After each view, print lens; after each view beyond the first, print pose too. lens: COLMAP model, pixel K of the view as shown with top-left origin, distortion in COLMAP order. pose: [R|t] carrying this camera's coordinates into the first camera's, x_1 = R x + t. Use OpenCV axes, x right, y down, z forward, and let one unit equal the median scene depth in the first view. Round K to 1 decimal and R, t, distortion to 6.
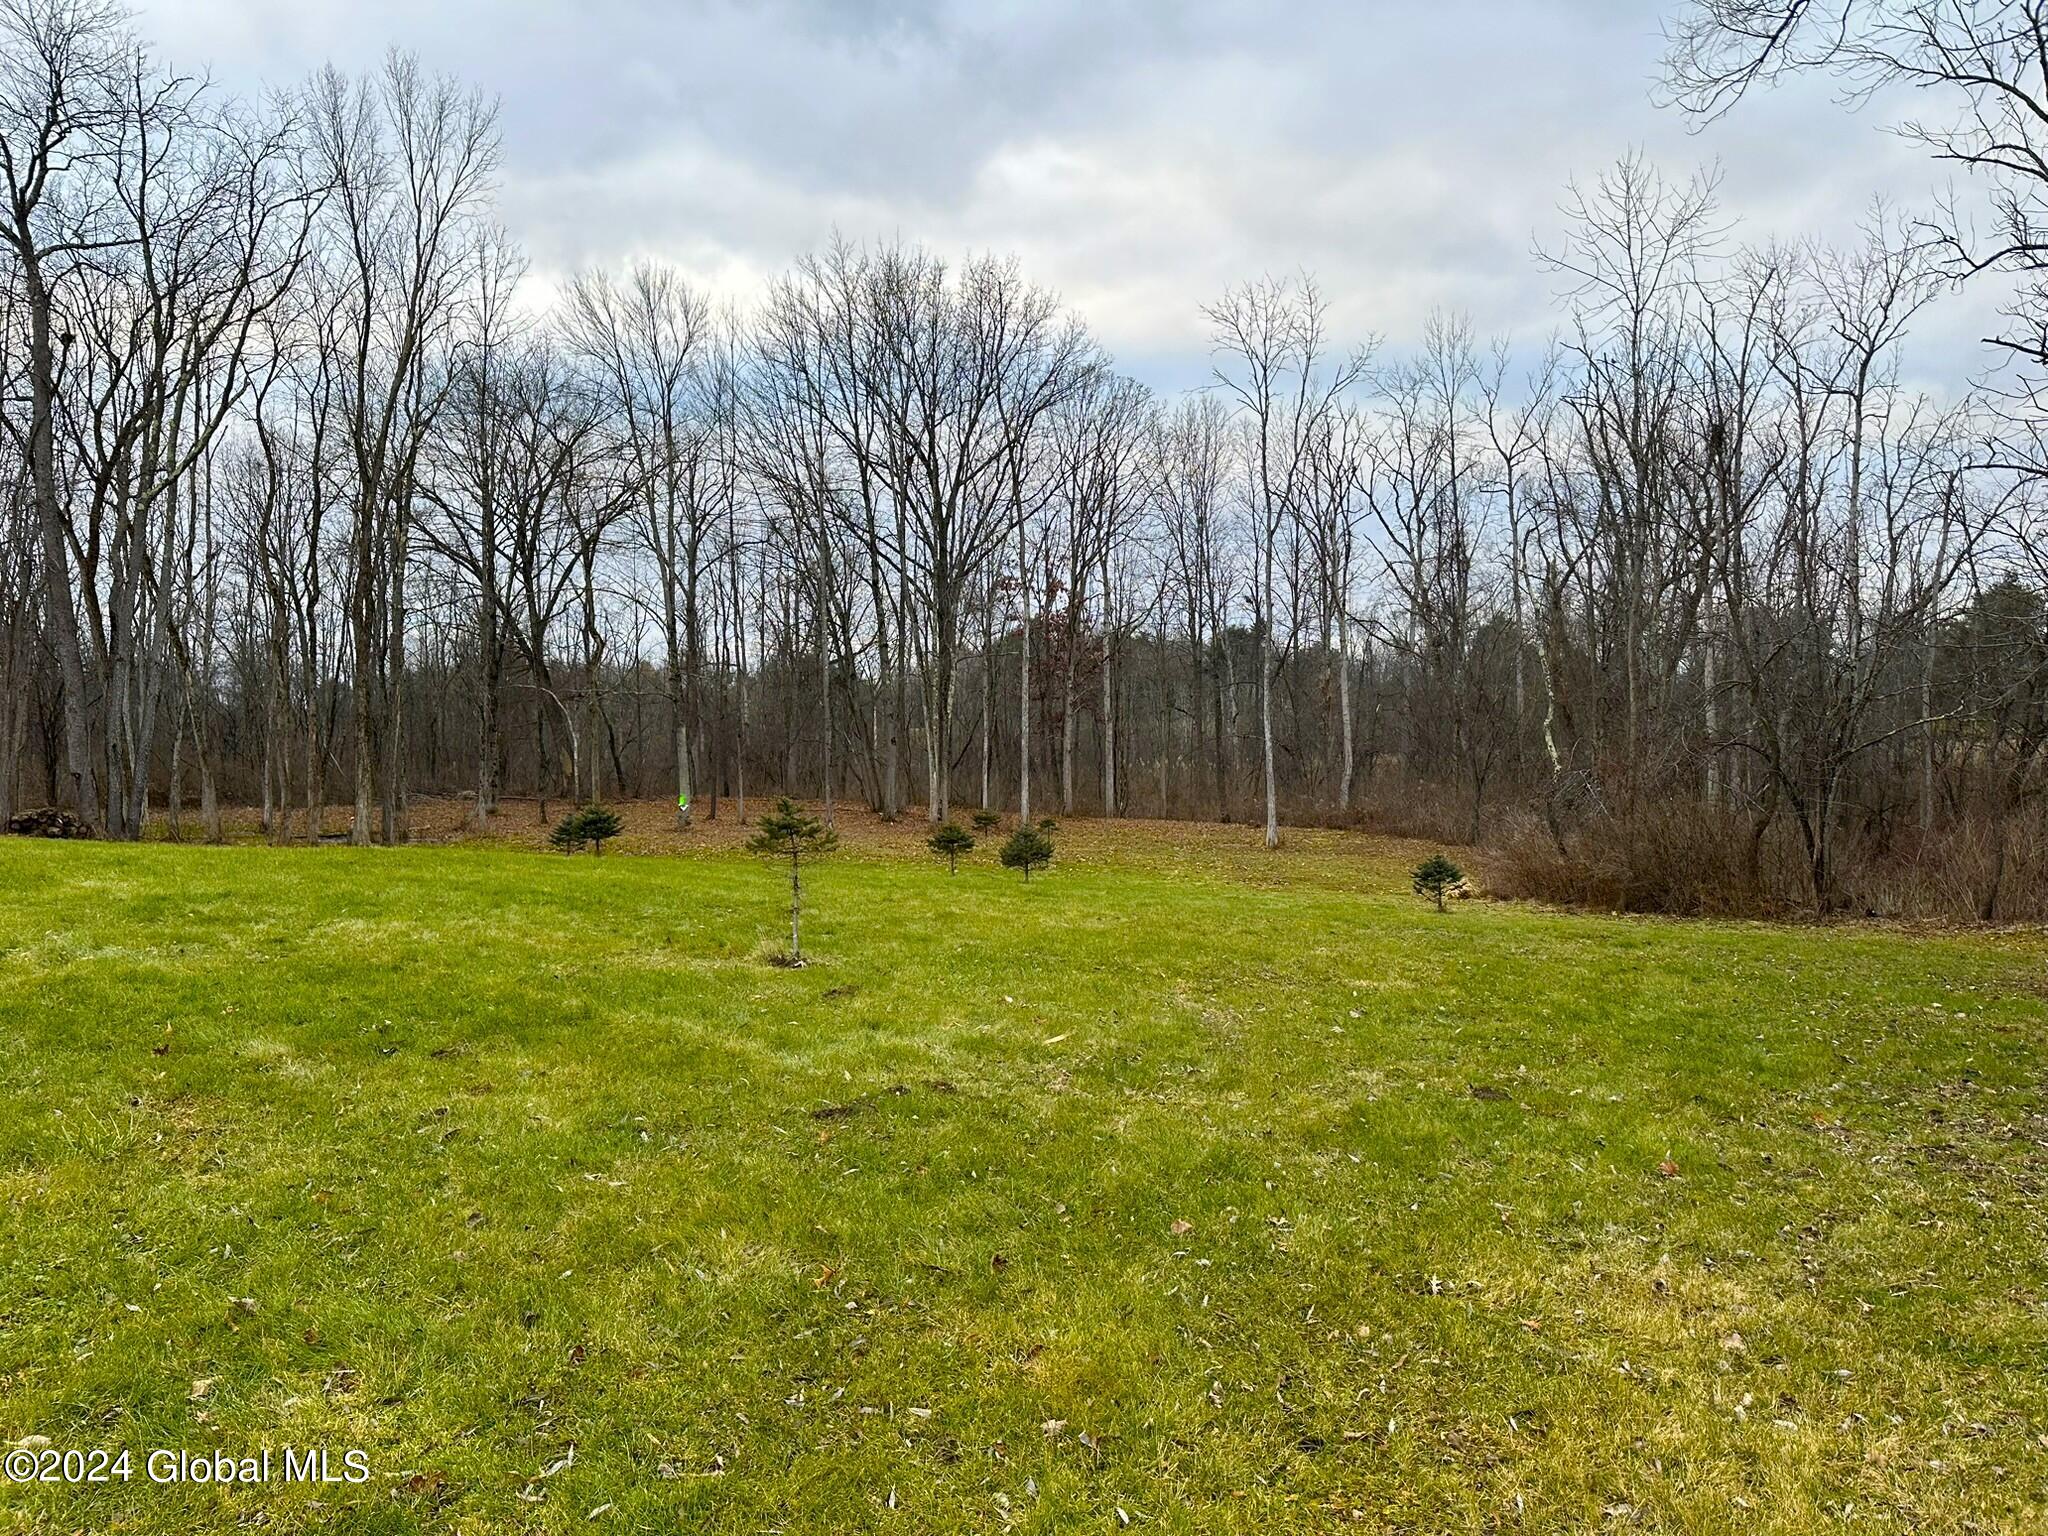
lens RADIAL K [[1422.9, 0, 1022.3], [0, 1422.9, 779.0], [0, 0, 1]] dist [-0.003752, -0.004932]
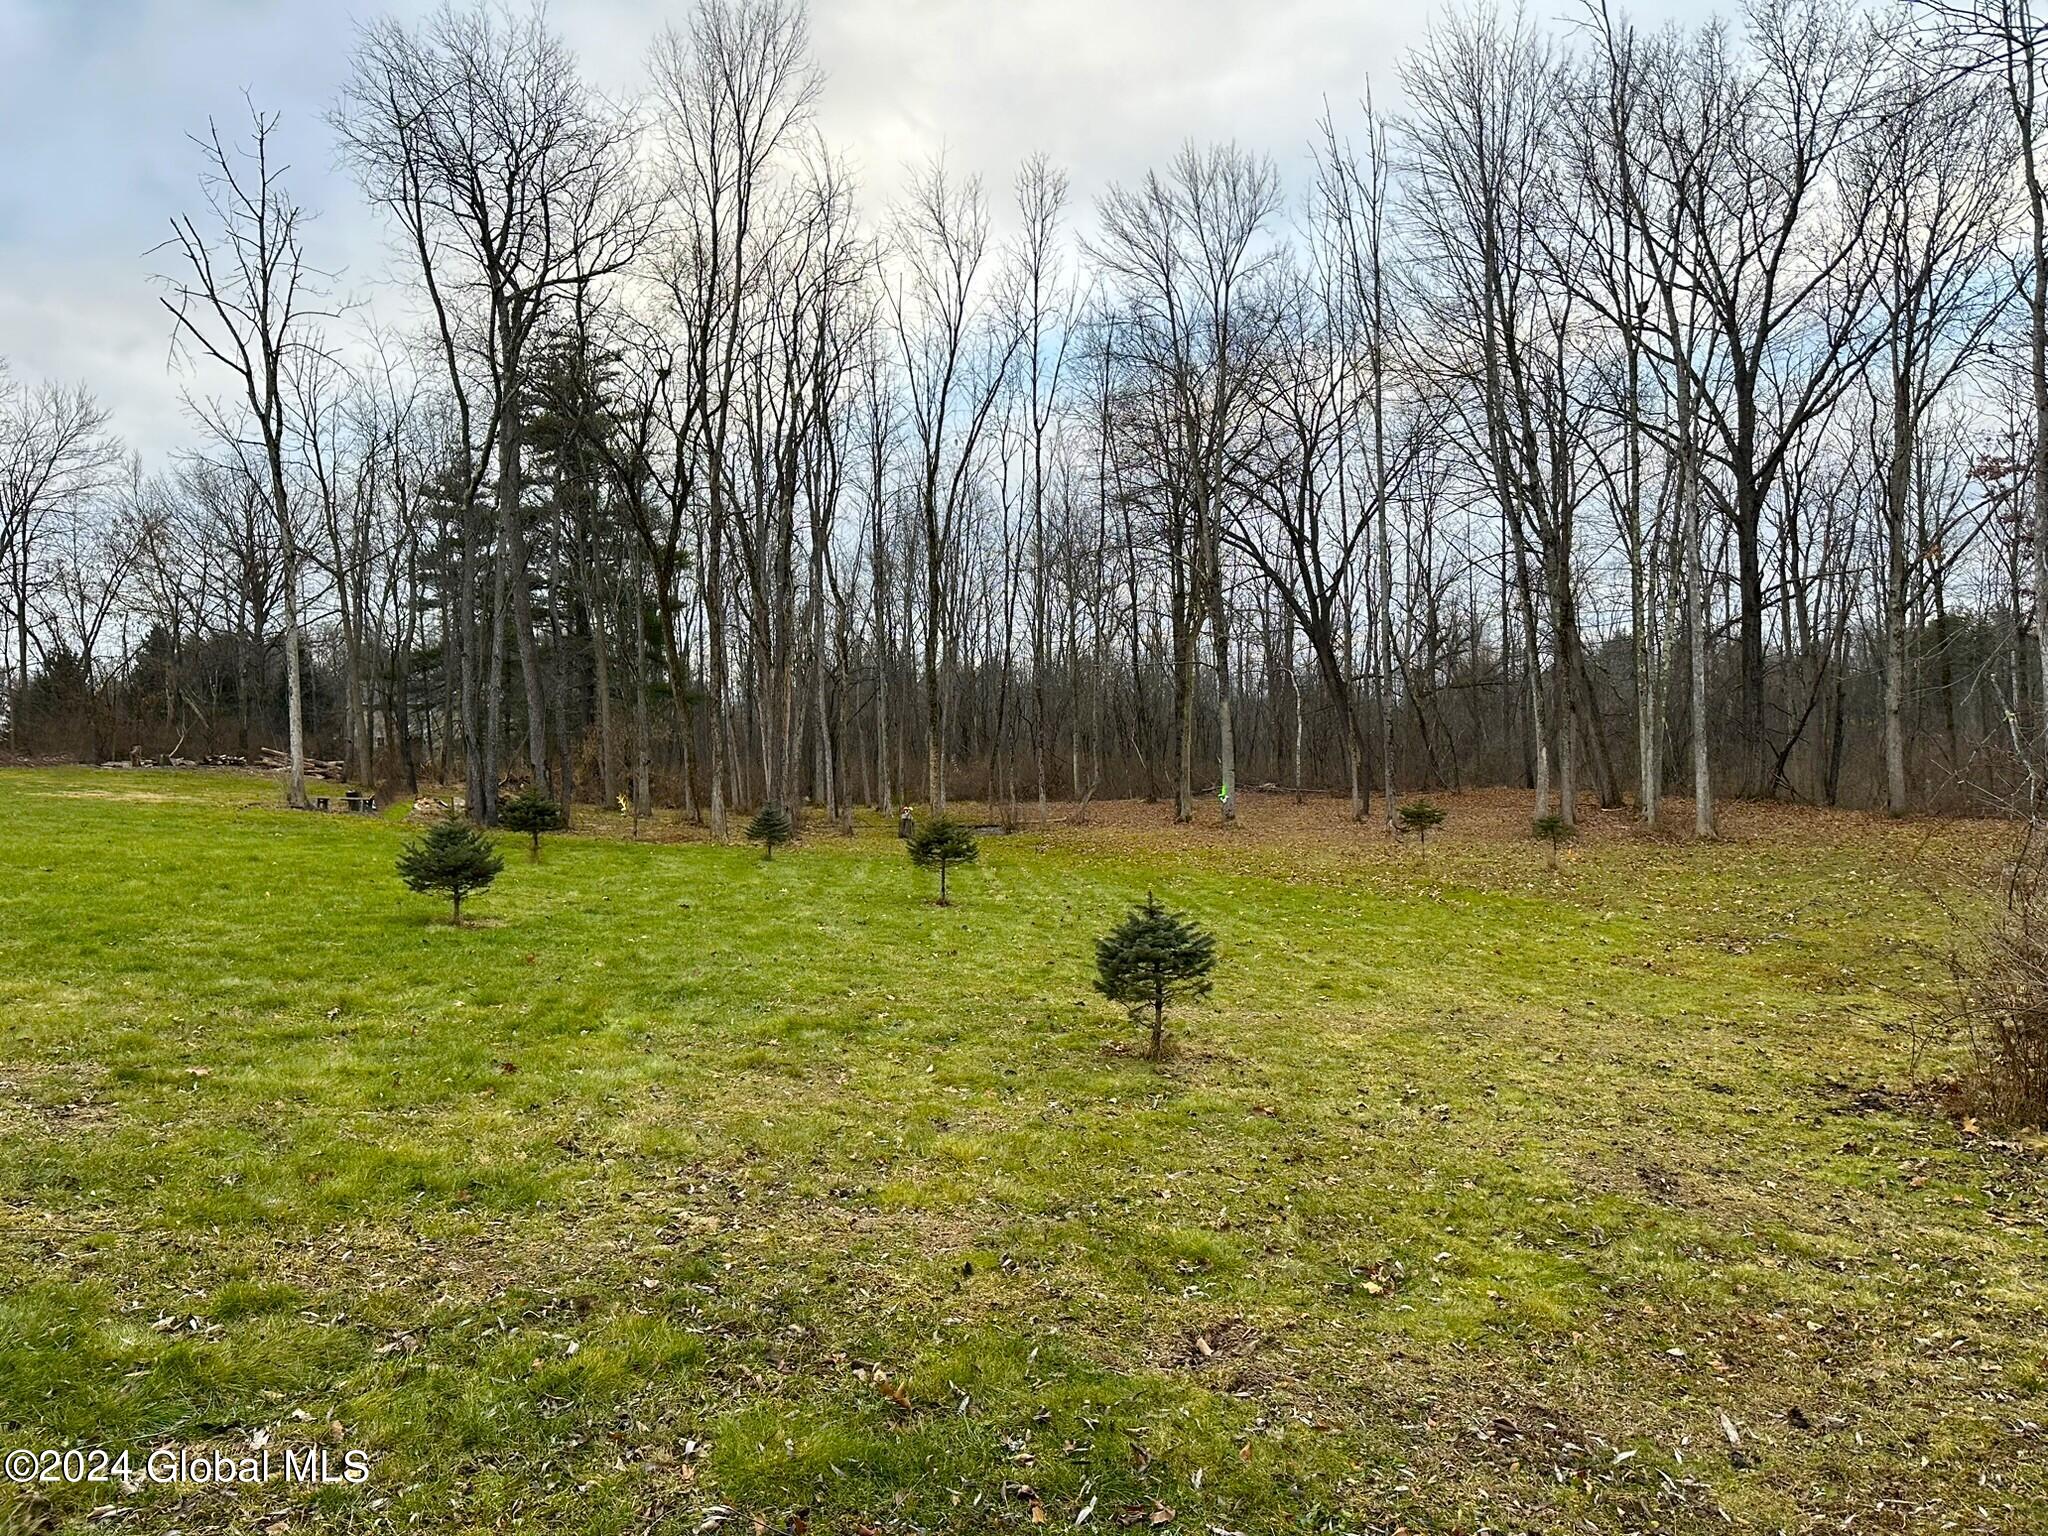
lens RADIAL K [[1422.9, 0, 1022.3], [0, 1422.9, 779.0], [0, 0, 1]] dist [-0.003752, -0.004932]
pose [[0.696667, -0.007841, -0.717352, 0.253639], [0.011252, 0.999937, -0.000002, 0.007953], [0.717307, -0.008070, 0.696711, 0.333206]]
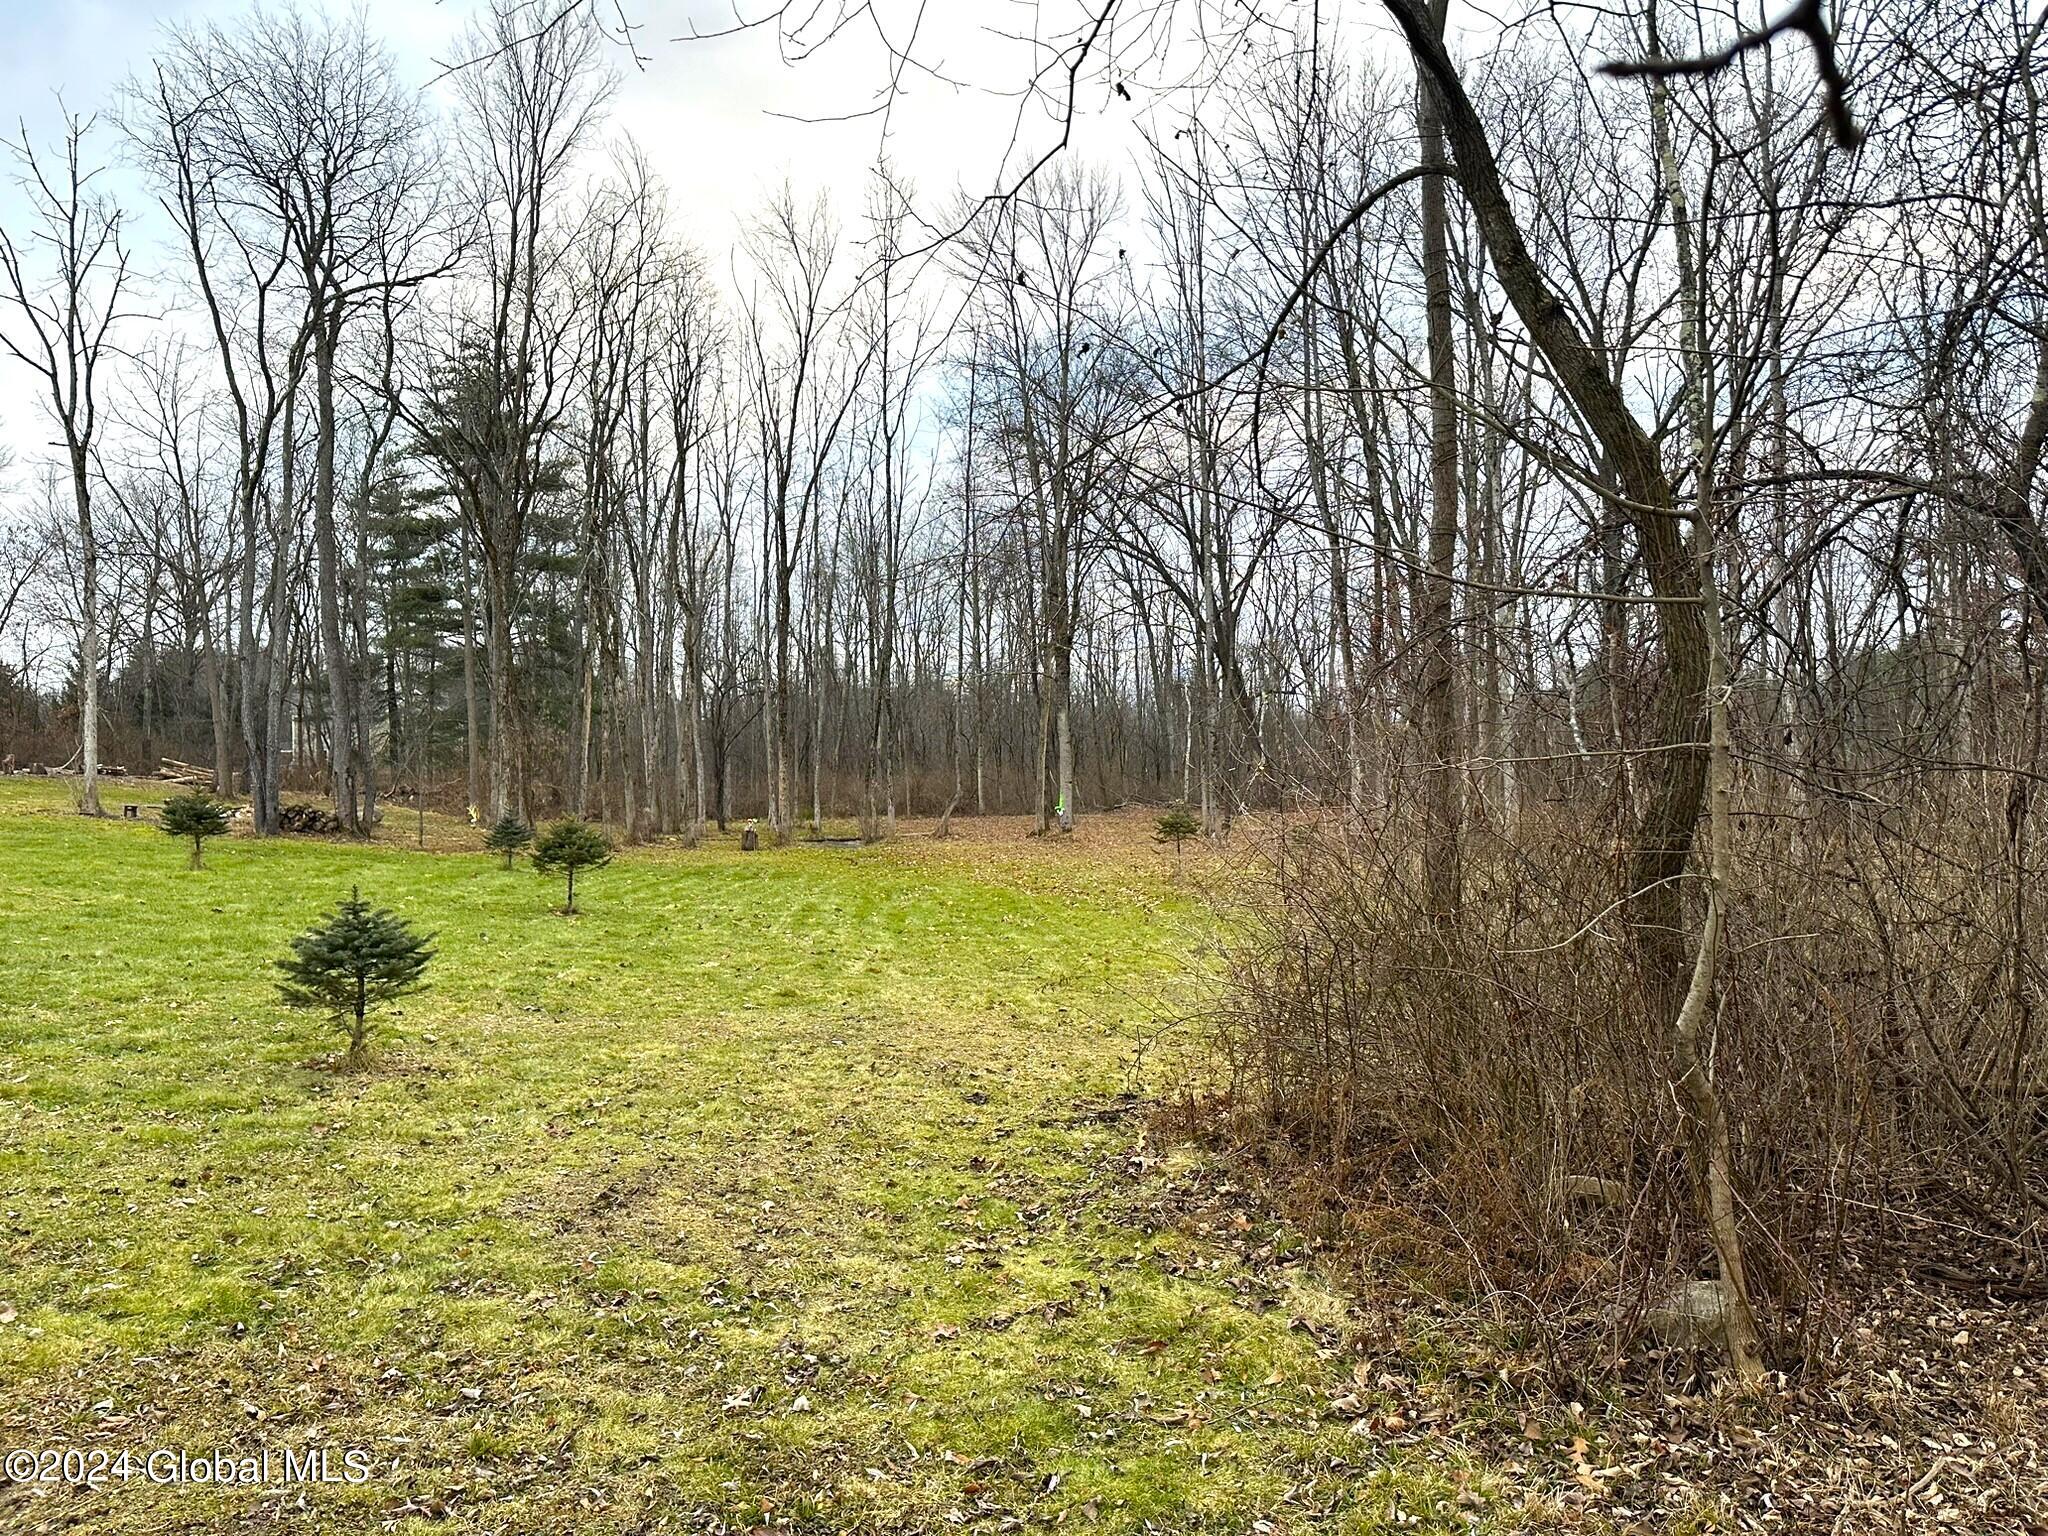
lens RADIAL K [[1420.7, 0, 1024.0], [0, 1420.7, 768.0], [0, 0, 1]] dist [-0.008830, -0.004320]
pose [[0.700073, -0.019399, -0.713807, 0.303405], [0.007076, 0.999770, -0.020230, 0.012184], [0.714036, 0.009112, 0.700050, 0.405808]]
